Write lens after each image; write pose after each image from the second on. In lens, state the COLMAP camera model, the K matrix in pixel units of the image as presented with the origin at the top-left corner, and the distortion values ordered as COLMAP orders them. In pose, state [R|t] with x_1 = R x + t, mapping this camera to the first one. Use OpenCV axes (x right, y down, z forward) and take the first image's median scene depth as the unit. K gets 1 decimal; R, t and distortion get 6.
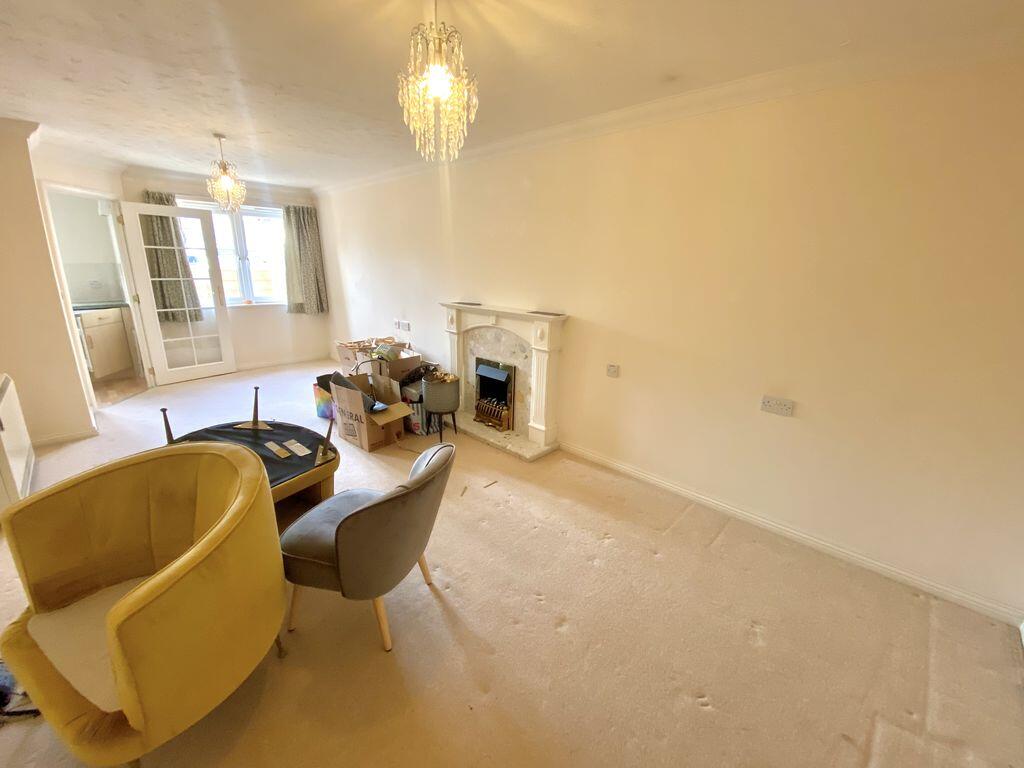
lens RADIAL K [[417.0, 0, 509.4], [0, 417.0, 386.9], [0, 0, 1]] dist [0.014011, -0.018572]
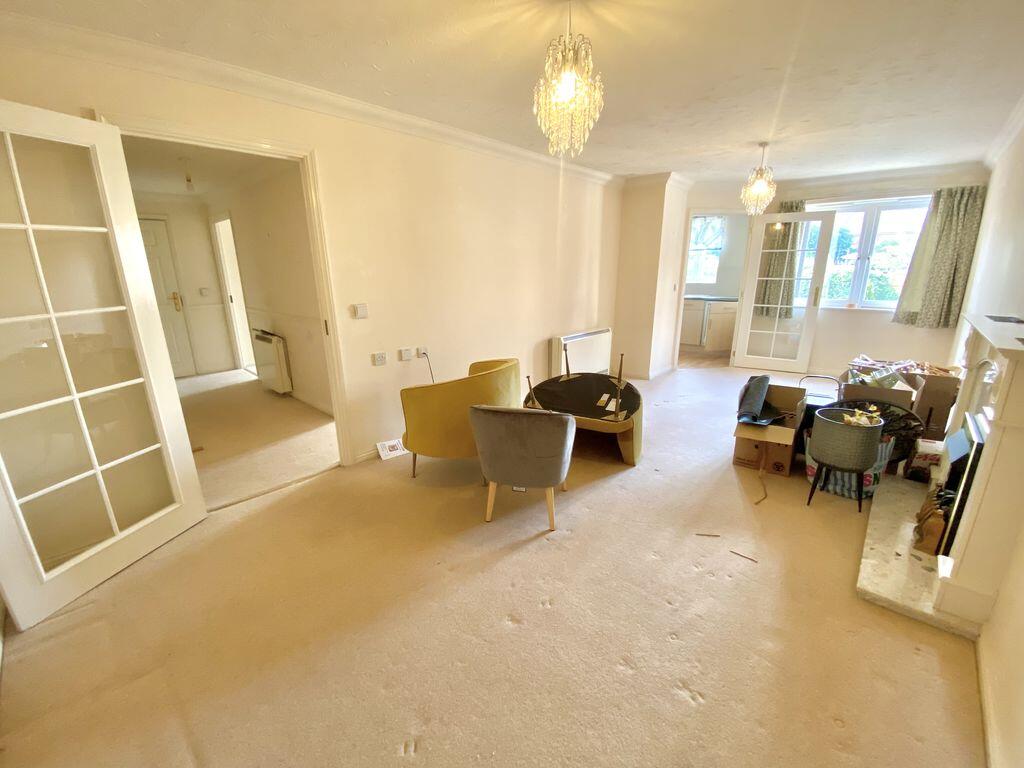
lens RADIAL K [[417.0, 0, 509.4], [0, 417.0, 386.9], [0, 0, 1]] dist [0.014011, -0.018572]
pose [[0.008529, 0.248172, -0.968678, 0.350918], [-0.269014, 0.933570, 0.236809, -0.059676], [0.963099, 0.258568, 0.074724, 0.298548]]
